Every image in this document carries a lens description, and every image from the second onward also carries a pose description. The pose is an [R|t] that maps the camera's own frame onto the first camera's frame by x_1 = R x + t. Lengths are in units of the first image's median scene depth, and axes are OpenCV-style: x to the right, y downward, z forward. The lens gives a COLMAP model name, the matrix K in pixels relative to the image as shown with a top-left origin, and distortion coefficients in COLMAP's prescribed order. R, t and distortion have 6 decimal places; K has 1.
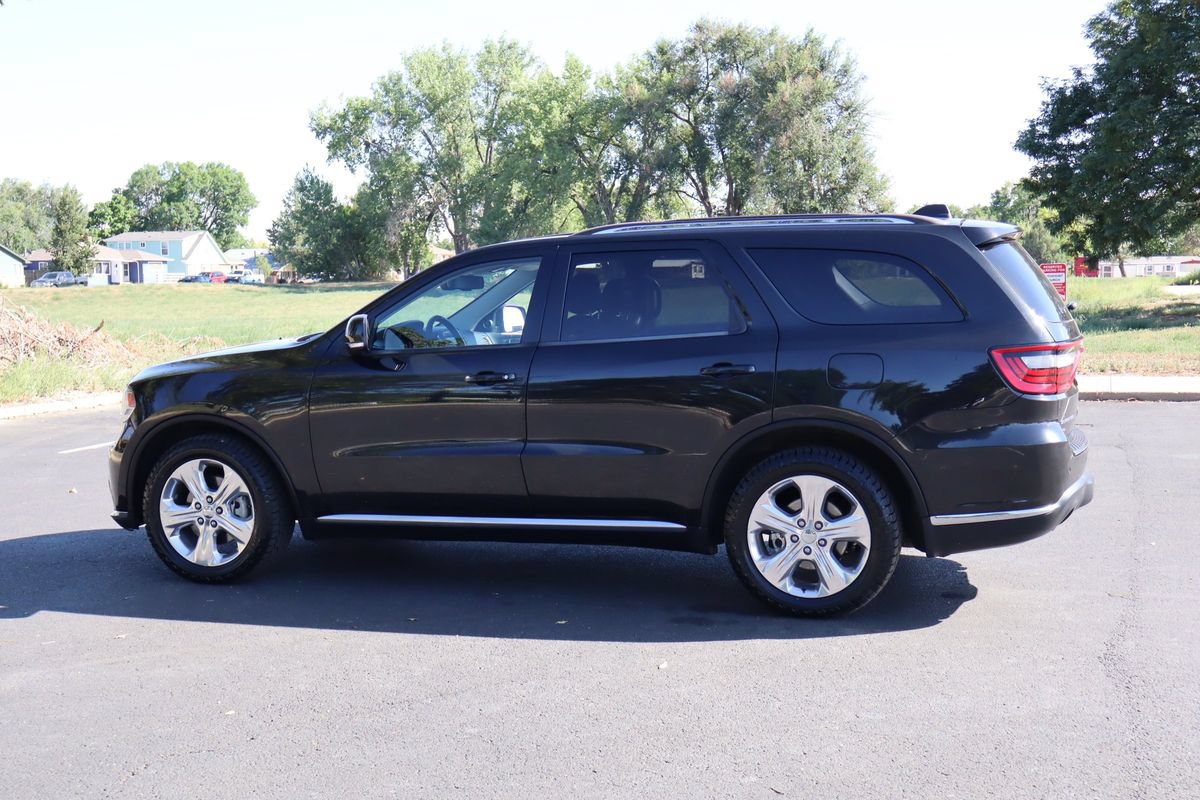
lens RADIAL K [[1460.8, 0, 600.0], [0, 1460.8, 400.0], [0, 0, 1]] dist [-0.010704, -0.053564]
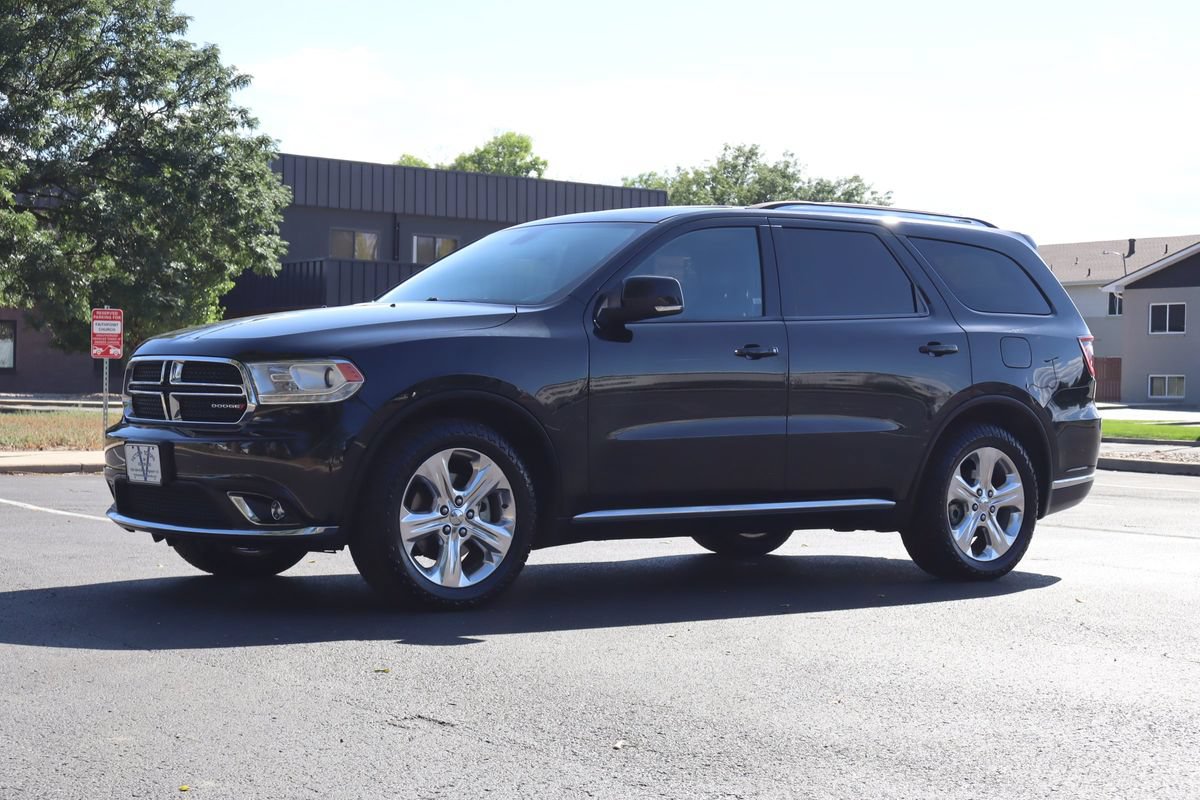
lens RADIAL K [[2135.0, 0, 600.0], [0, 2135.0, 400.0], [0, 0, 1]] dist [0.022843, 0.085128]
pose [[0.565007, 0.023313, 0.824756, -1.129022], [0.043951, 0.997331, -0.058300, 0.081793], [-0.823914, 0.069189, 0.562475, 0.285932]]
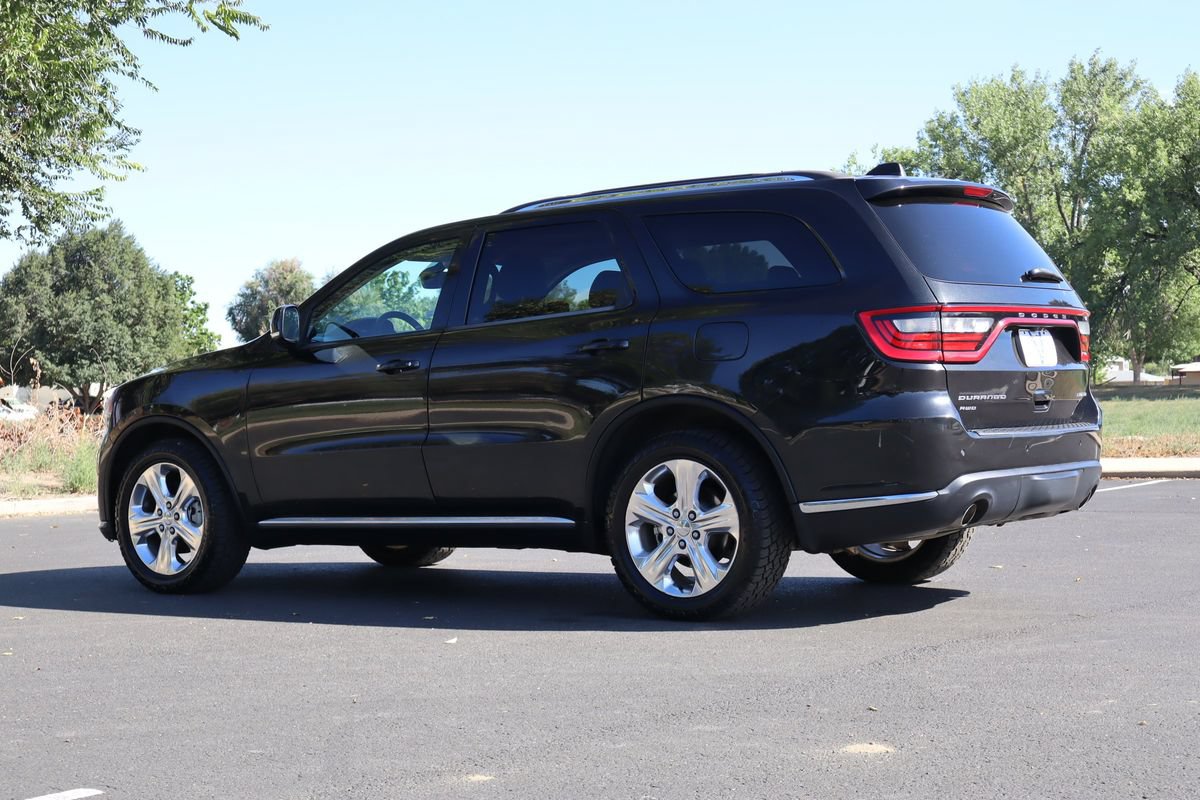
lens RADIAL K [[1992.8, 0, 600.0], [0, 1992.8, 400.0], [0, 0, 1]] dist [-0.002095, -0.000002]
pose [[0.944630, -0.010532, -0.327969, 0.421988], [-0.016253, 0.996756, -0.078820, 0.095208], [0.327735, 0.079787, 0.941395, -0.149069]]
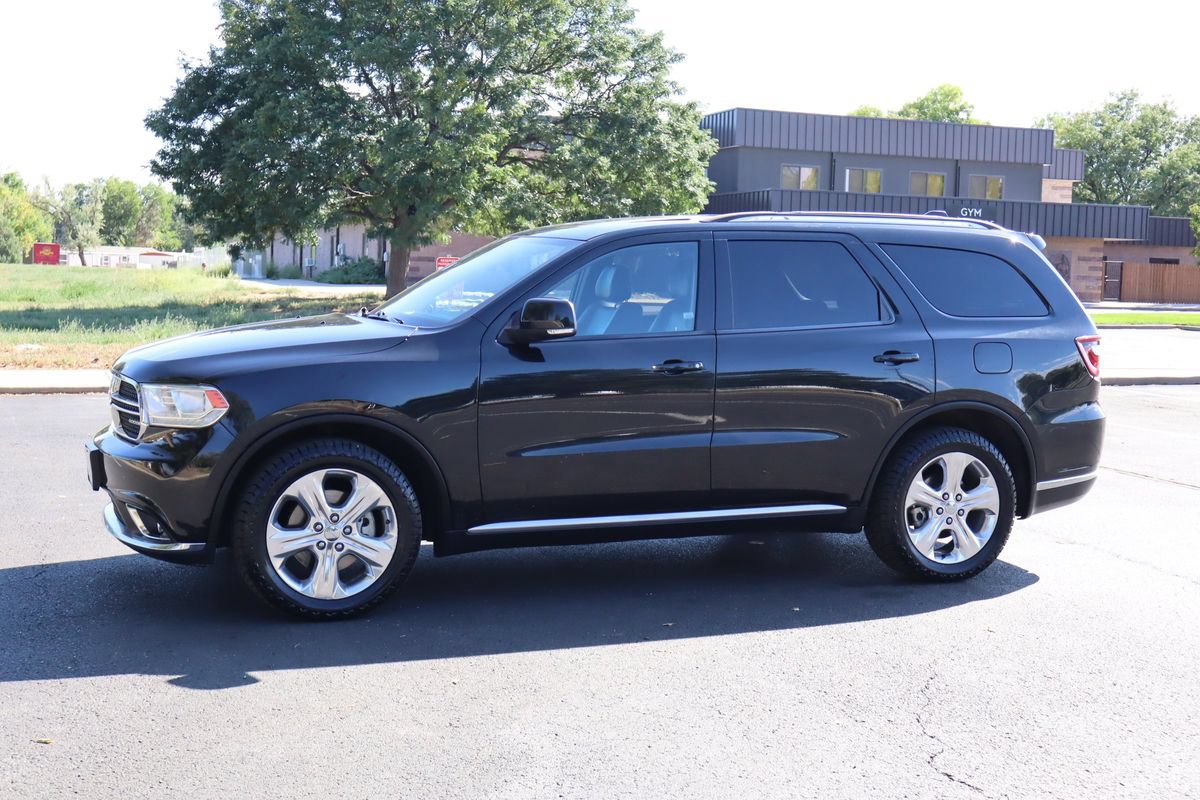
lens RADIAL K [[1564.8, 0, 600.0], [0, 1564.8, 400.0], [0, 0, 1]] dist [-0.008332, -0.025435]
pose [[0.768413, -0.019564, 0.639655, -0.693127], [0.018857, 0.999791, 0.007926, -0.002173], [-0.639676, 0.005971, 0.768622, 0.220484]]
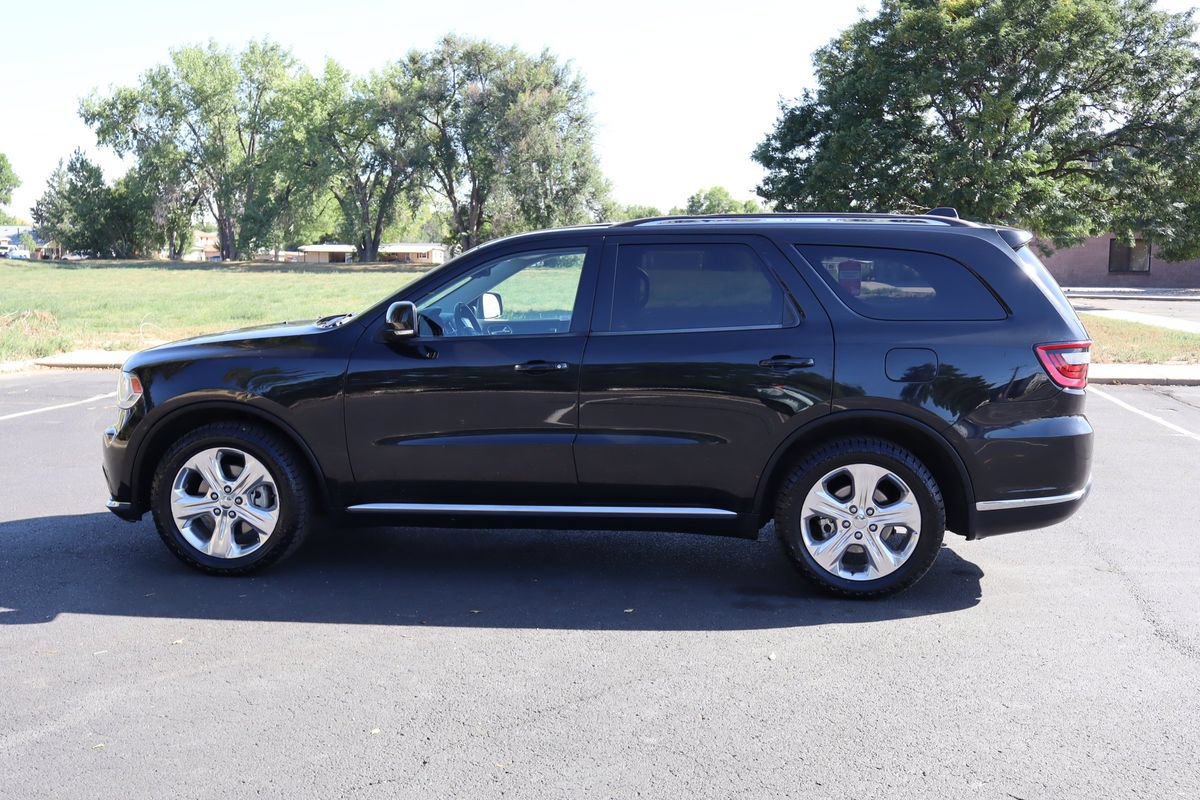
lens RADIAL K [[1271.6, 0, 600.0], [0, 1271.6, 400.0], [0, 0, 1]] dist [0.006333, -0.027273]
pose [[0.979618, 0.003176, 0.200846, -0.189614], [-0.007730, 0.999730, 0.021898, -0.010749], [-0.200723, -0.023004, 0.979378, 0.123992]]
